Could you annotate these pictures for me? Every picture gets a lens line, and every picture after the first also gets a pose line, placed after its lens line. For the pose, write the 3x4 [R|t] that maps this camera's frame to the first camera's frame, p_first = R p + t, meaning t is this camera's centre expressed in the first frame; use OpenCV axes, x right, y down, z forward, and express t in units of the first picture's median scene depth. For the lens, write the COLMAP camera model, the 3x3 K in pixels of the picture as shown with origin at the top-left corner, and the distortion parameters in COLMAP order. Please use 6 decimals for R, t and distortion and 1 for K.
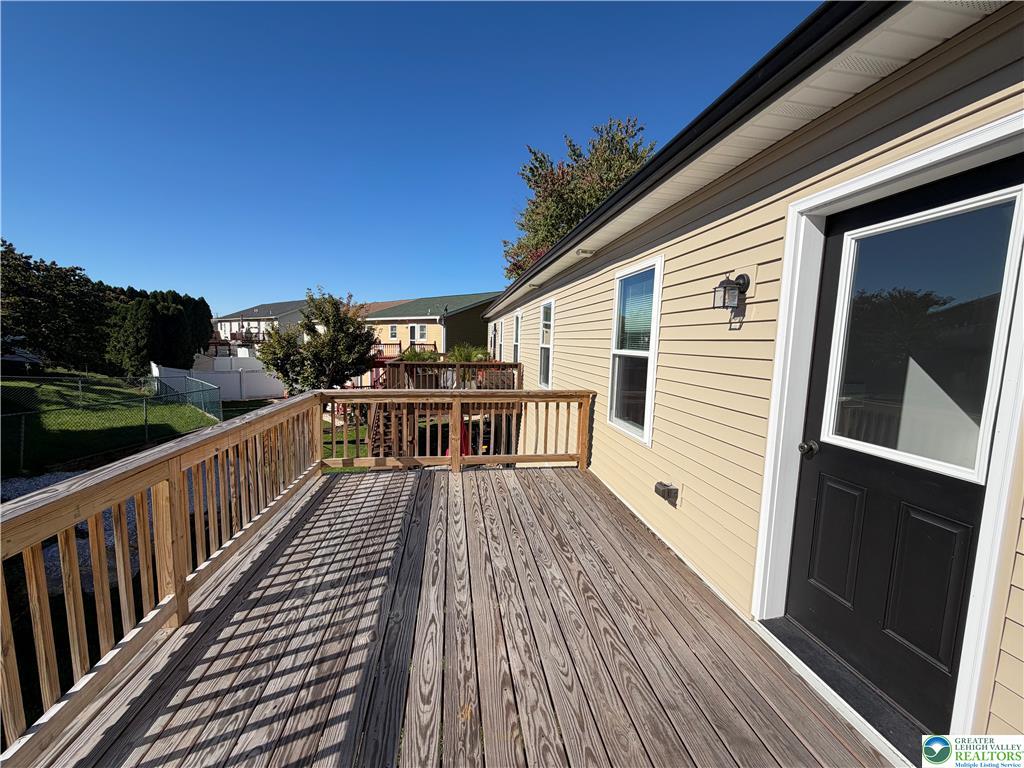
lens RADIAL K [[403.9, 0, 513.0], [0, 403.9, 385.5], [0, 0, 1]] dist [-0.000149, 0.000524]
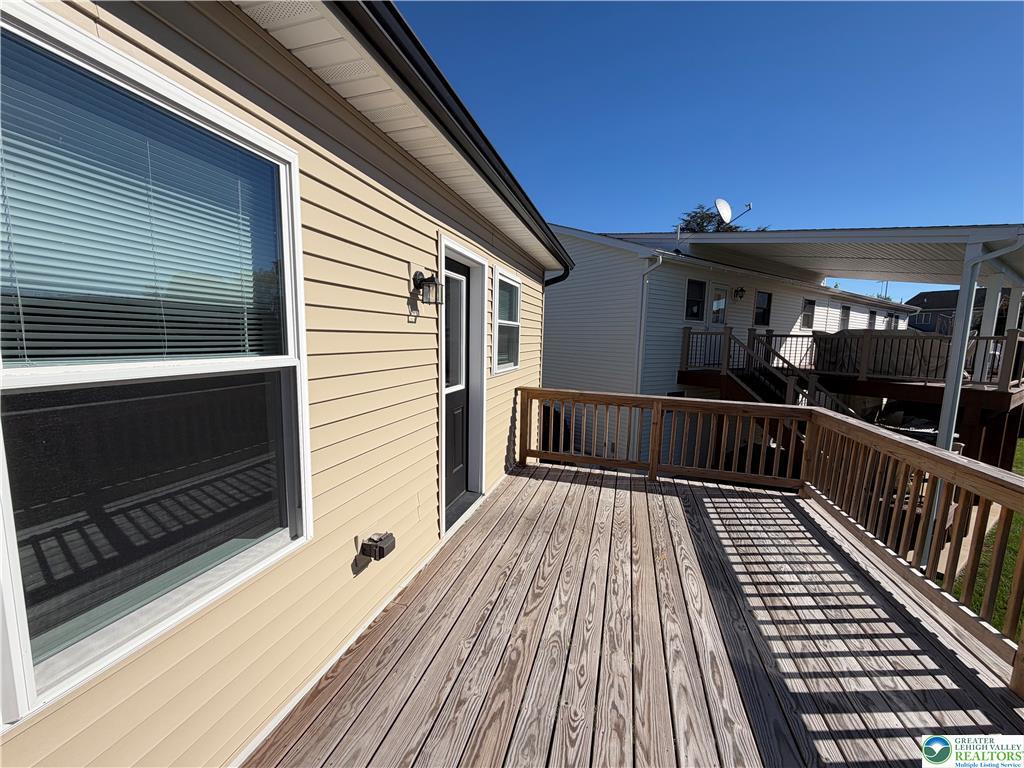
lens RADIAL K [[403.9, 0, 508.0], [0, 403.9, 390.3], [0, 0, 1]] dist [-0.000149, 0.000524]
pose [[-0.904560, -0.103553, 0.413579, -0.117161], [-0.000319, 0.970219, 0.242228, -0.231166], [-0.426346, 0.218978, -0.877655, 1.930945]]
